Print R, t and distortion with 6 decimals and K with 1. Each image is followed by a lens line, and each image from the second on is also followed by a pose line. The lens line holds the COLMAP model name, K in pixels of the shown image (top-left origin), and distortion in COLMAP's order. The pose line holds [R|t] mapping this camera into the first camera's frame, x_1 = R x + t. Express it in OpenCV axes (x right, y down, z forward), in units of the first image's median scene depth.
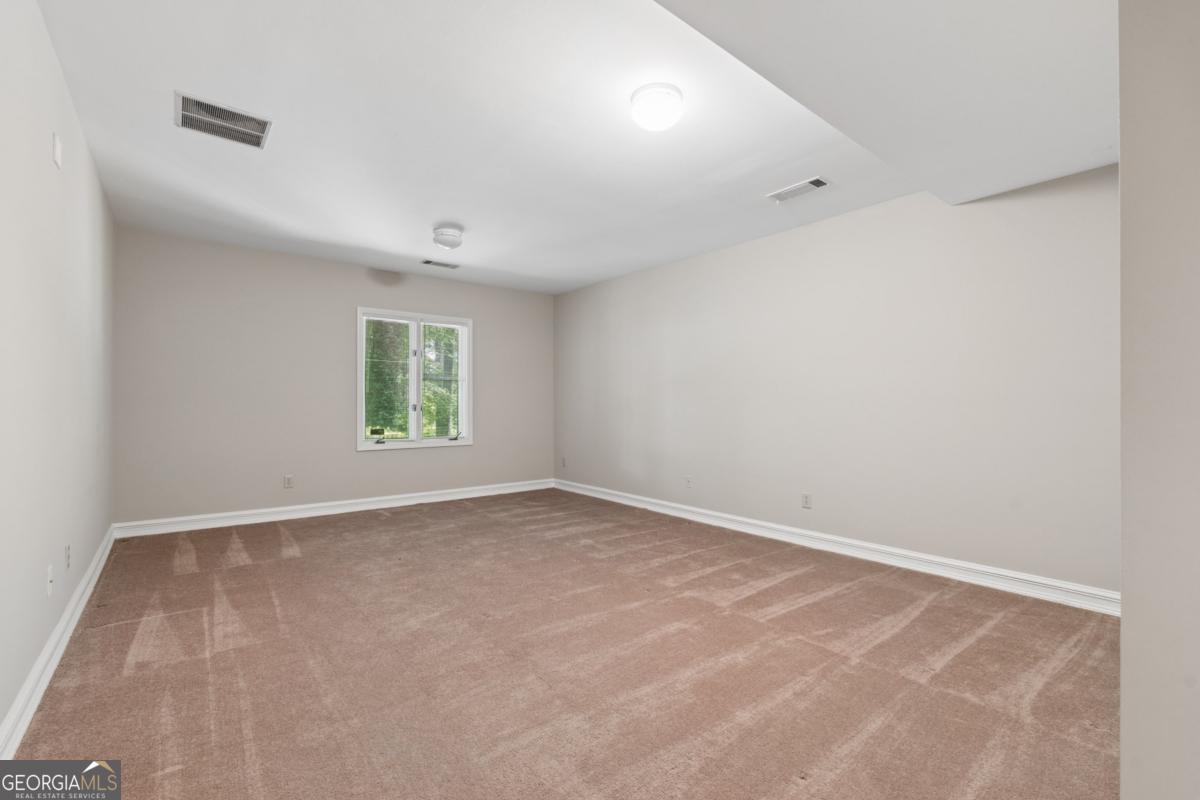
lens RADIAL K [[522.6, 0, 603.6], [0, 522.6, 398.8], [0, 0, 1]] dist [-0.005664, 0.000810]
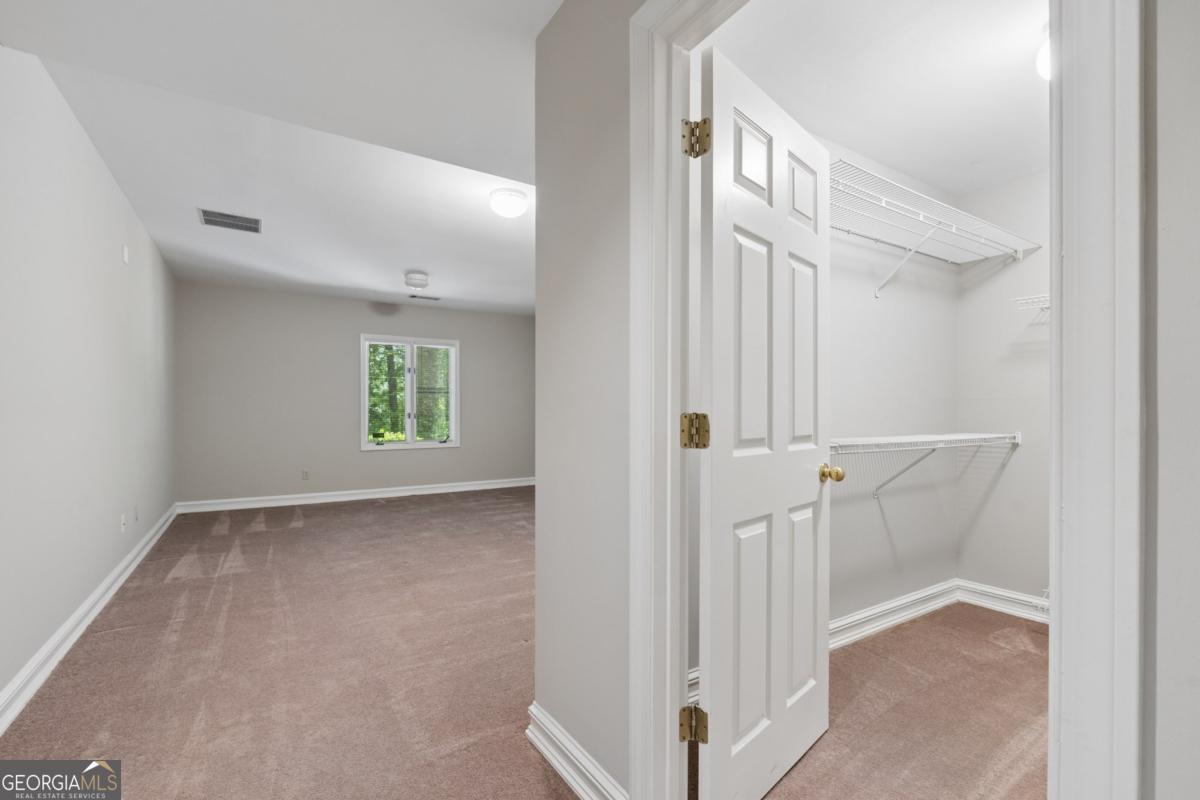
lens RADIAL K [[522.6, 0, 594.2], [0, 522.6, 409.3], [0, 0, 1]] dist [-0.005664, 0.000810]
pose [[0.993987, -0.002785, -0.109461, 0.290761], [0.003292, 0.999985, 0.004446, -0.002486], [0.109447, -0.004780, 0.993981, -0.227716]]
